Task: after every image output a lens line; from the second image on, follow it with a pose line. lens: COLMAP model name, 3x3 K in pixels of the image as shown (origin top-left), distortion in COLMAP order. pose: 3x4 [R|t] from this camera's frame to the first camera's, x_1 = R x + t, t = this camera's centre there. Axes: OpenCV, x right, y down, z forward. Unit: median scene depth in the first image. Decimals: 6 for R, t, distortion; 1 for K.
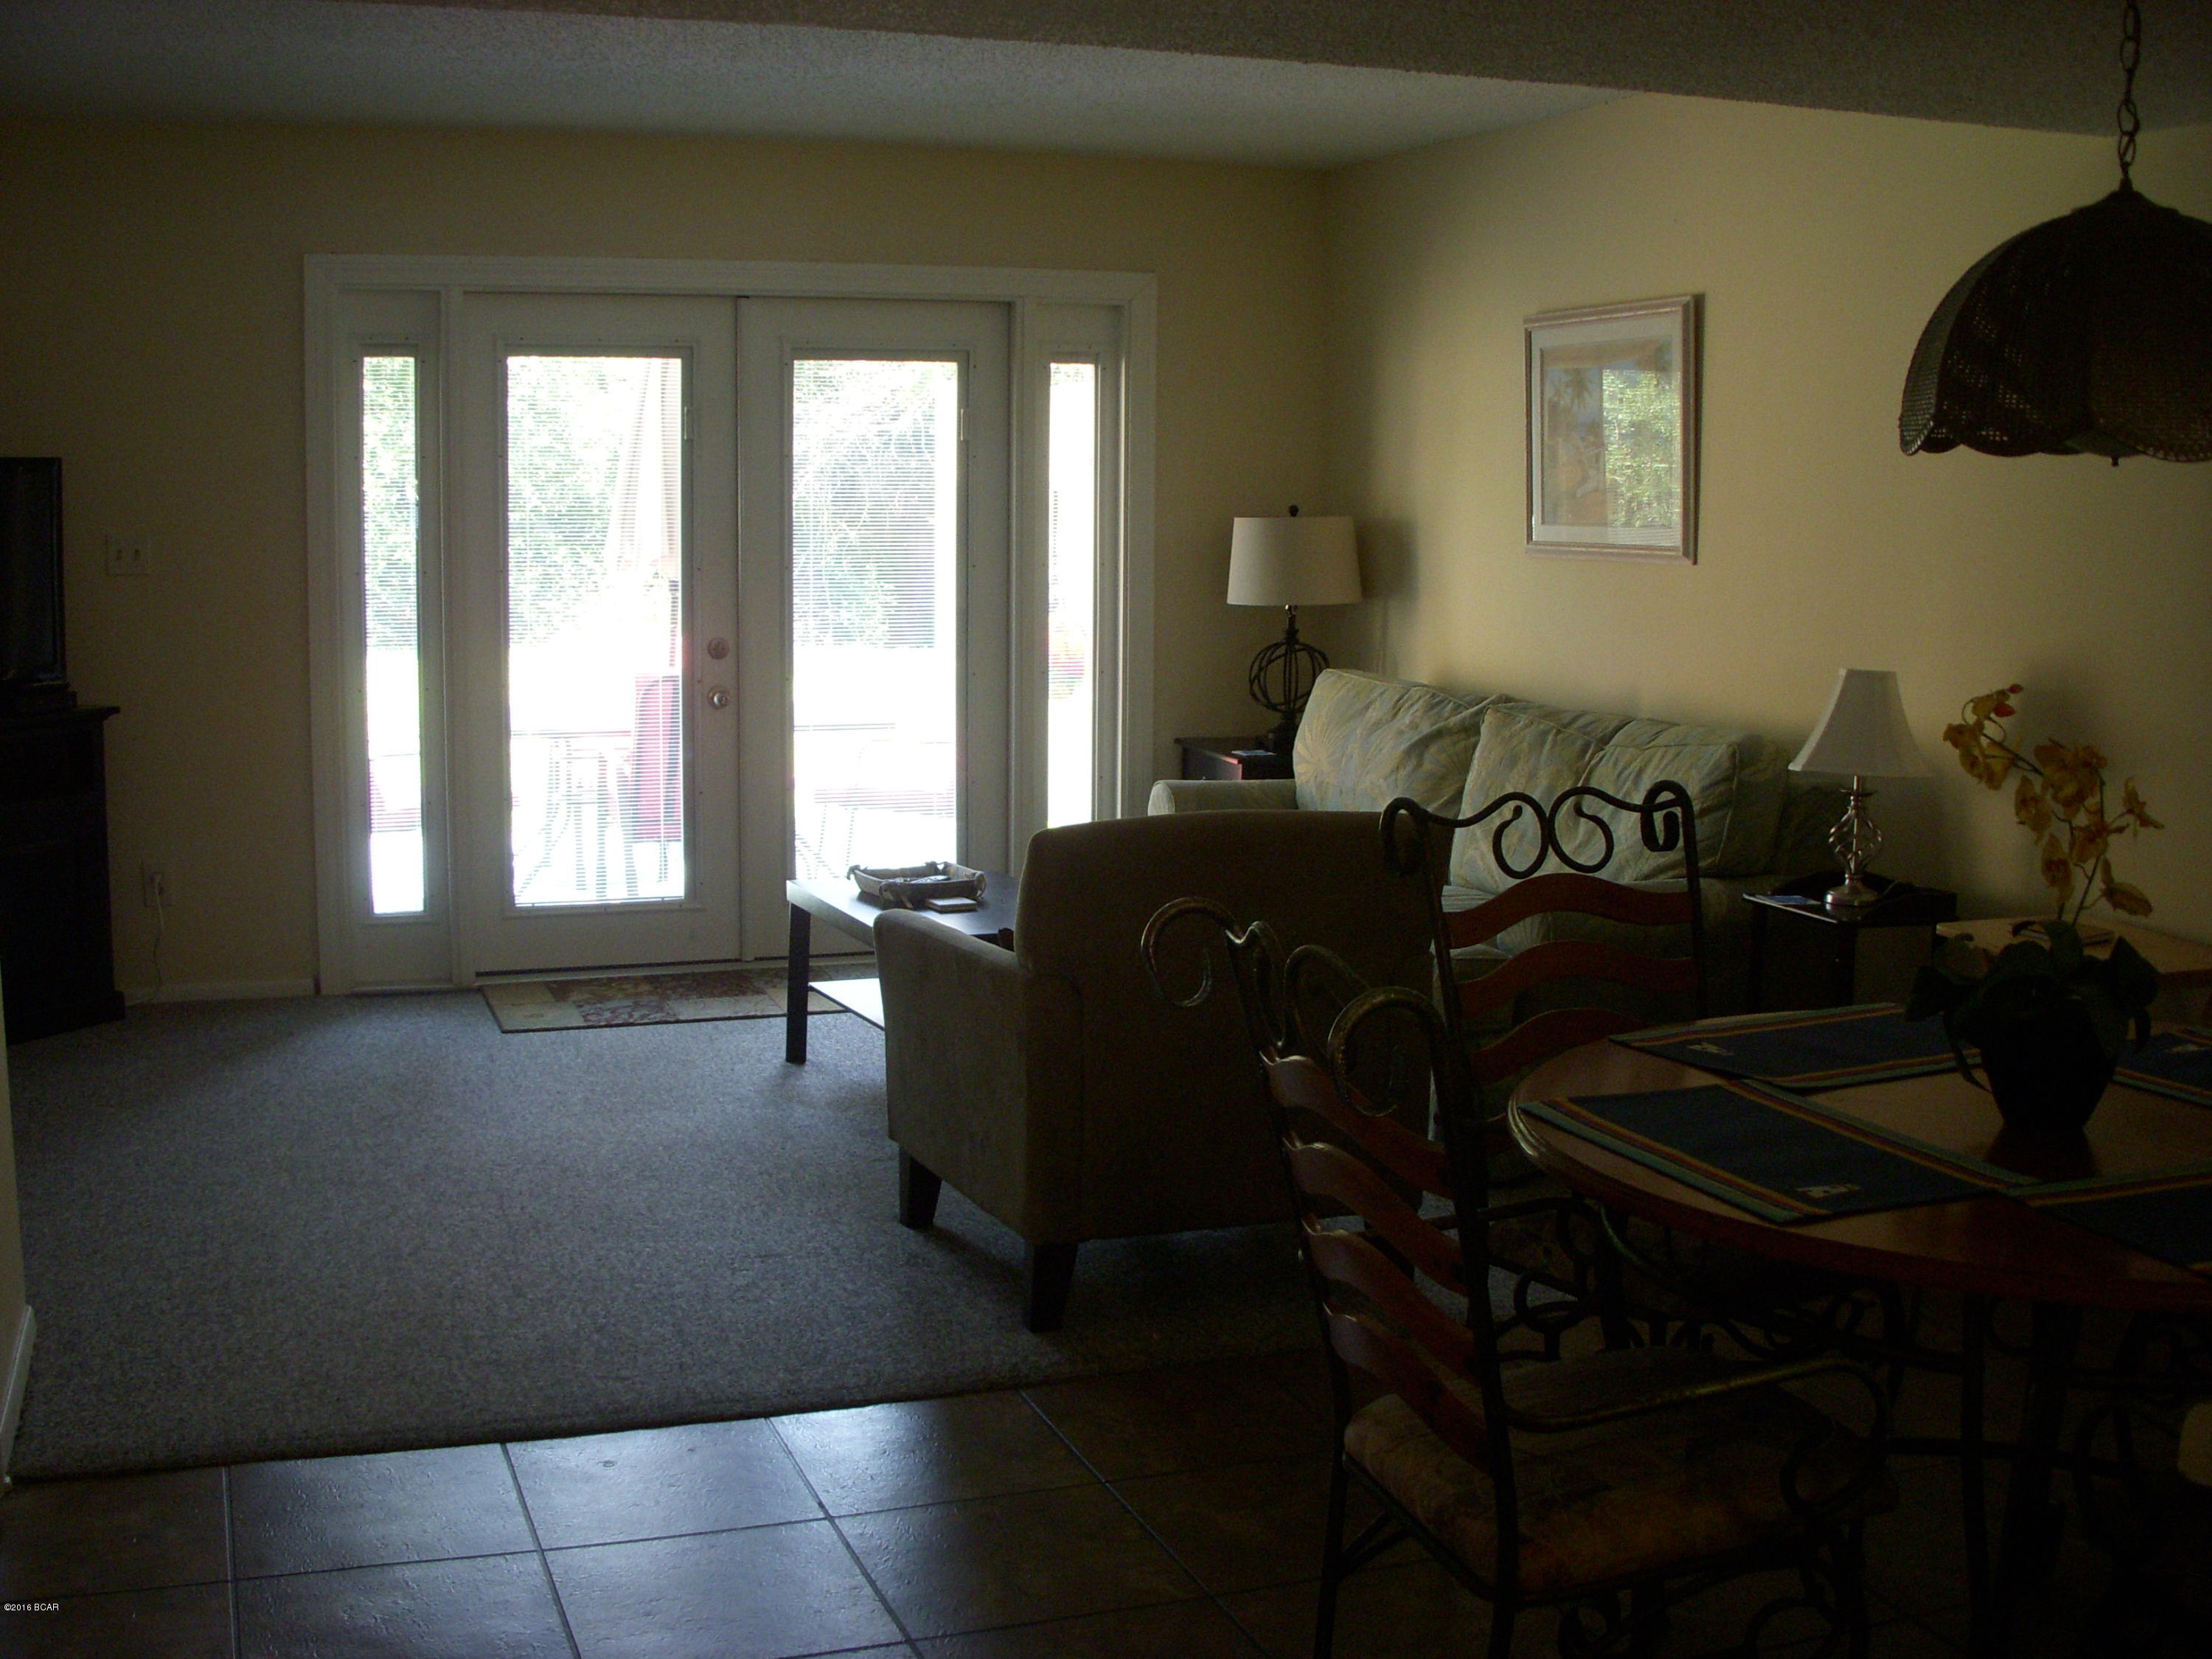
lens RADIAL K [[2505.9, 0, 1106.0], [0, 2505.9, 829.5], [0, 0, 1]] dist [-0.256605, 0.249572]
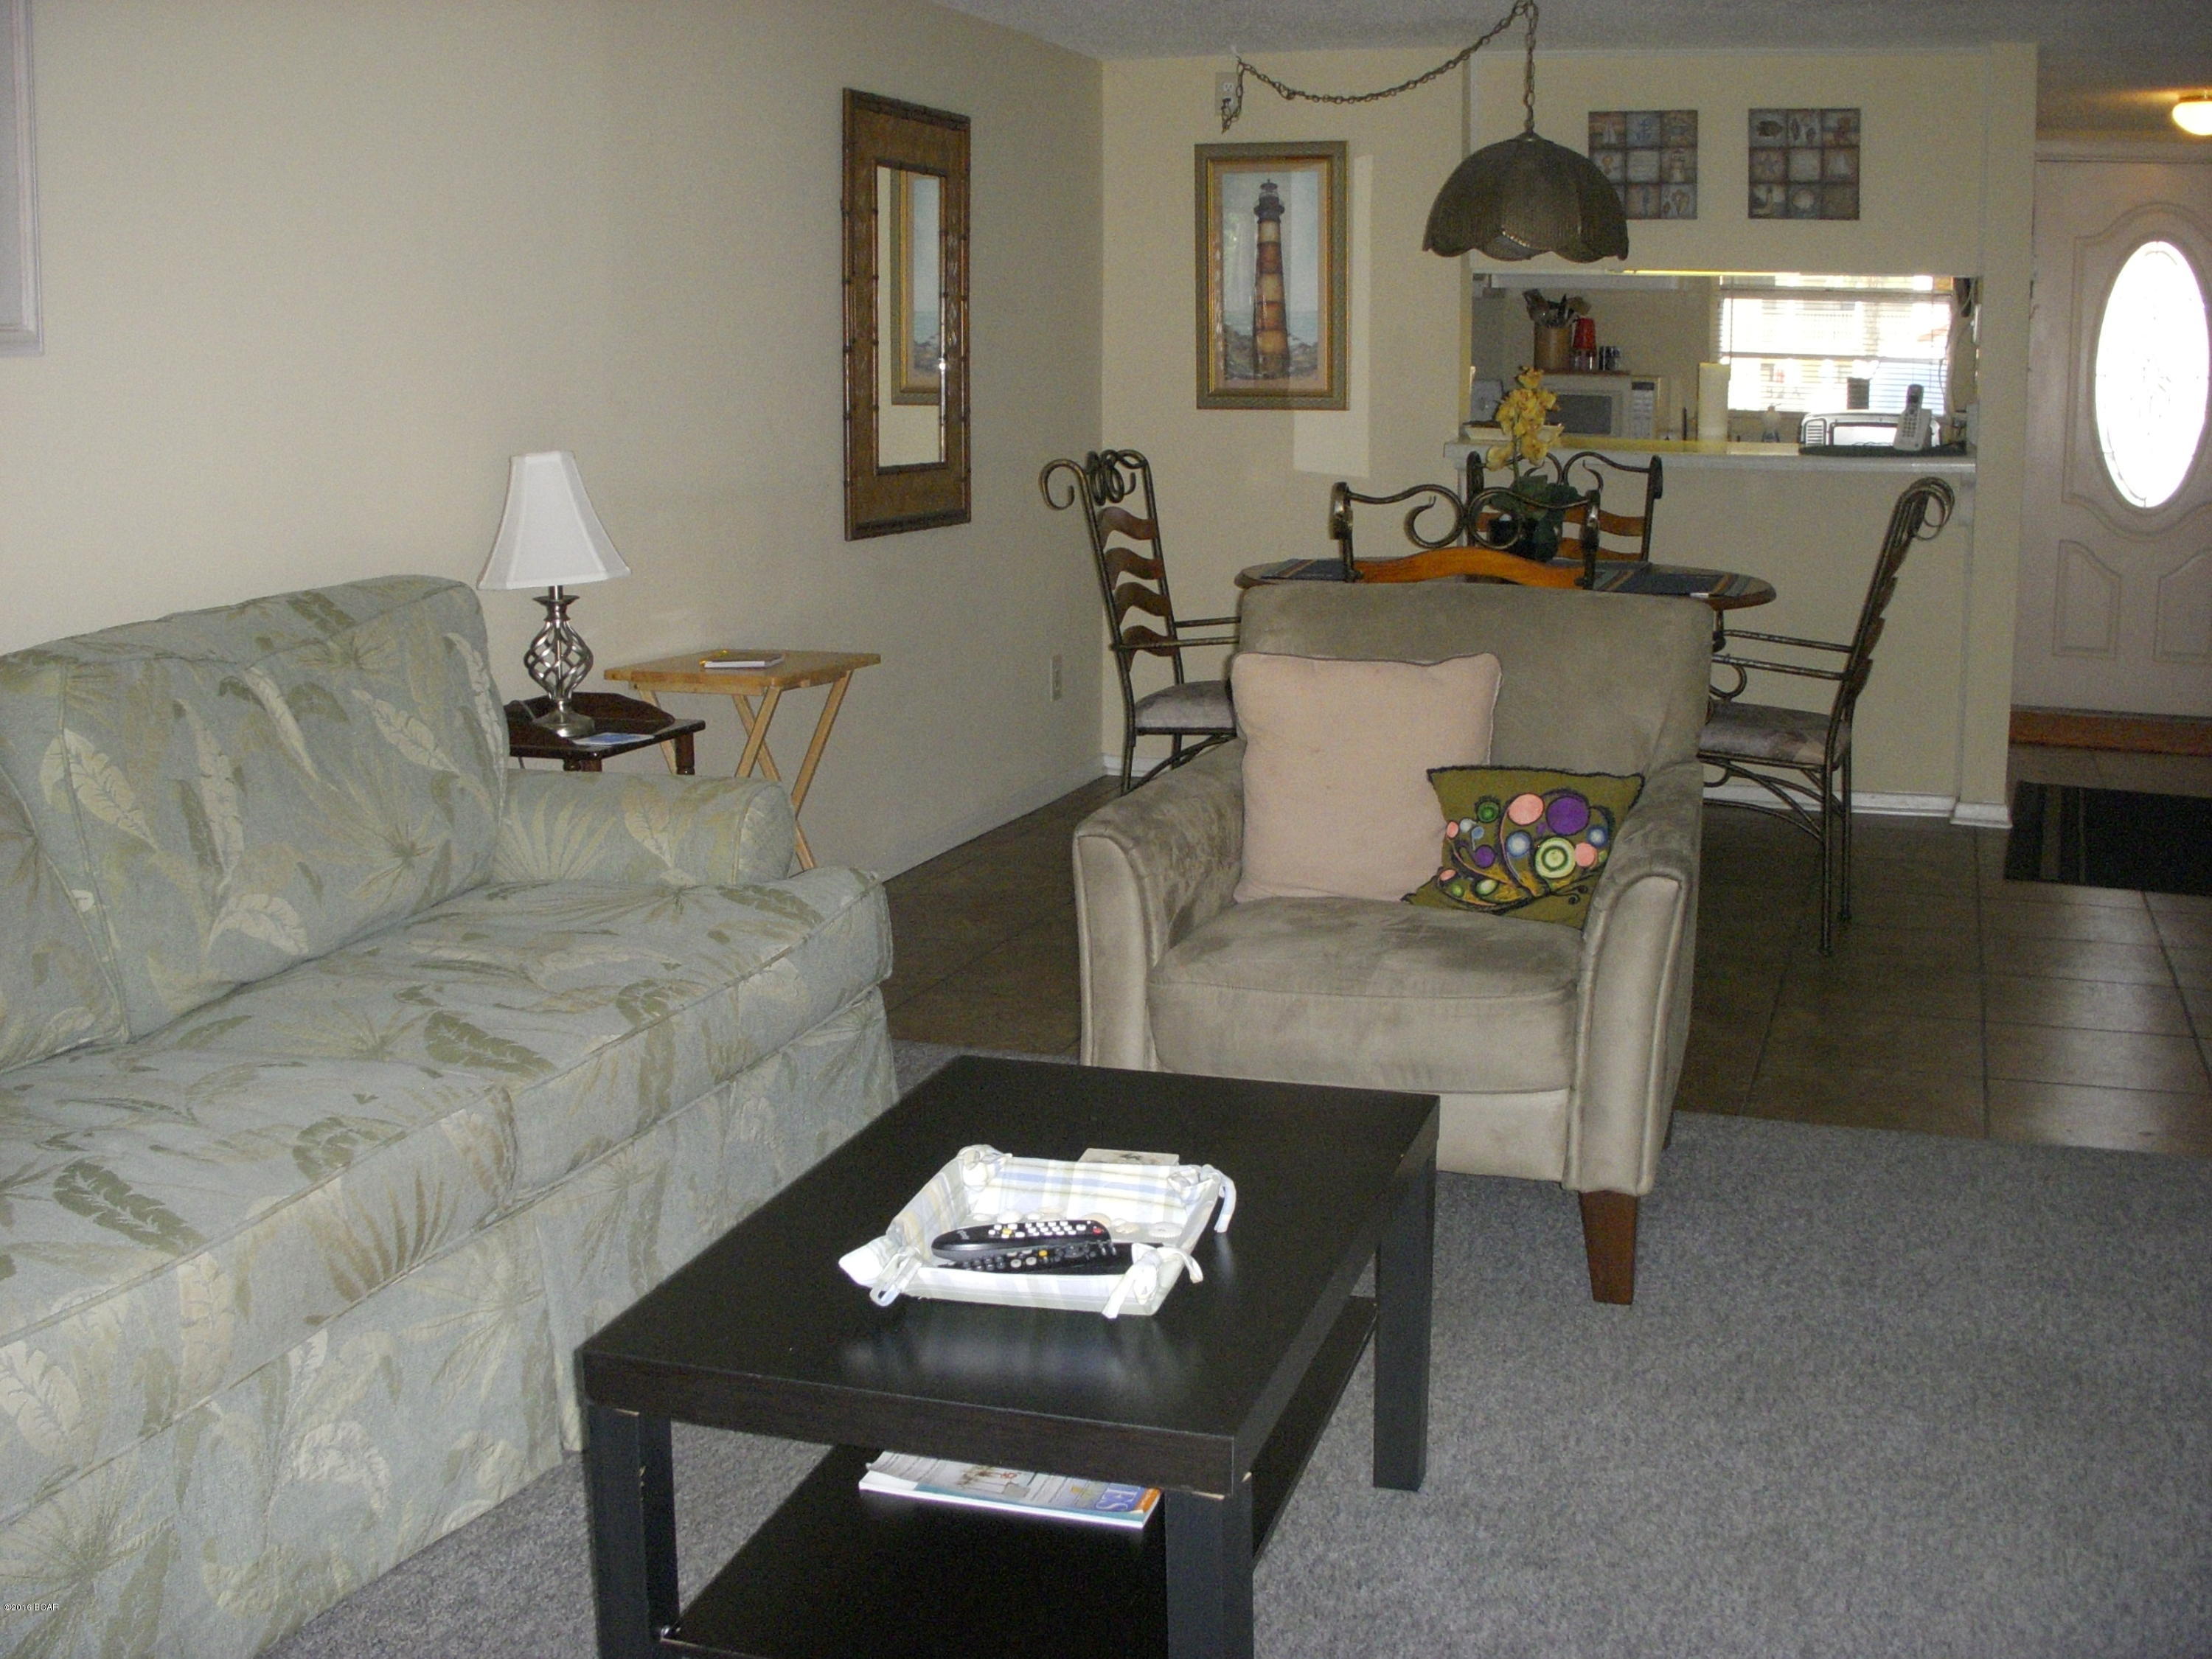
lens RADIAL K [[2571.6, 0, 1106.0], [0, 2571.6, 829.5], [0, 0, 1]] dist [-0.344760, 0.304612]
pose [[-0.778801, -0.109548, 0.617631, -0.683166], [0.086267, 0.956570, 0.278444, -0.299403], [-0.621310, 0.270133, -0.735528, 2.816995]]
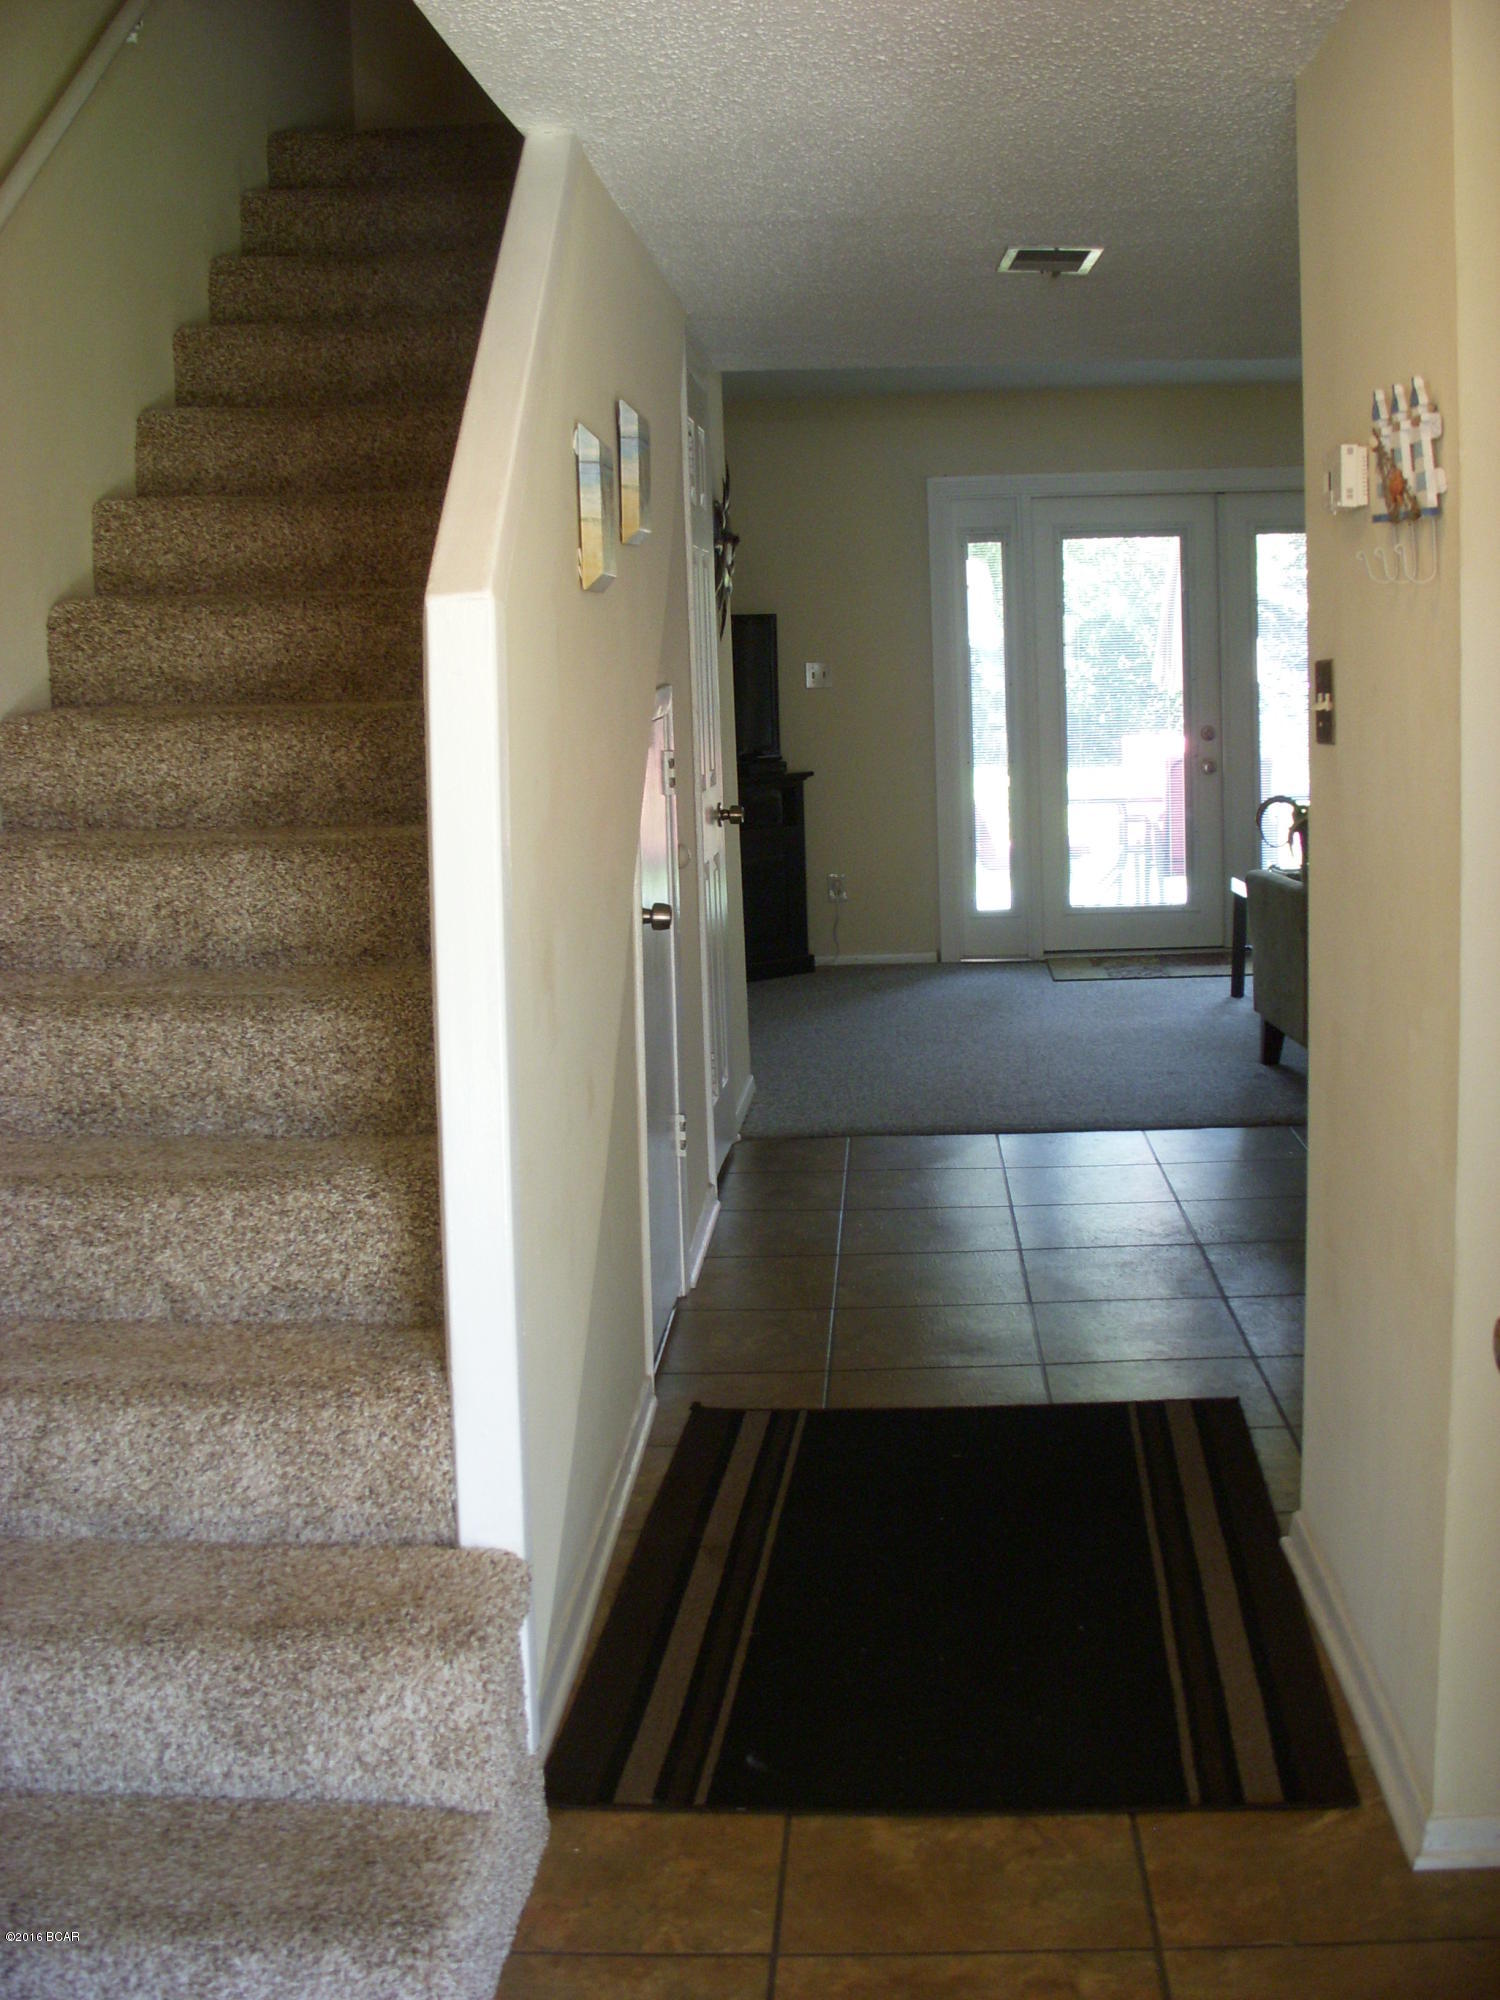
lens RADIAL K [[2265.8, 0, 750.0], [0, 2265.8, 1000.0], [0, 0, 1]] dist [-0.256605, 0.249572]
pose [[0.912458, 0.023178, -0.408514, 0.110645], [-0.015168, 0.999624, 0.022837, 0.046230], [0.408889, -0.014642, 0.912466, -0.252602]]
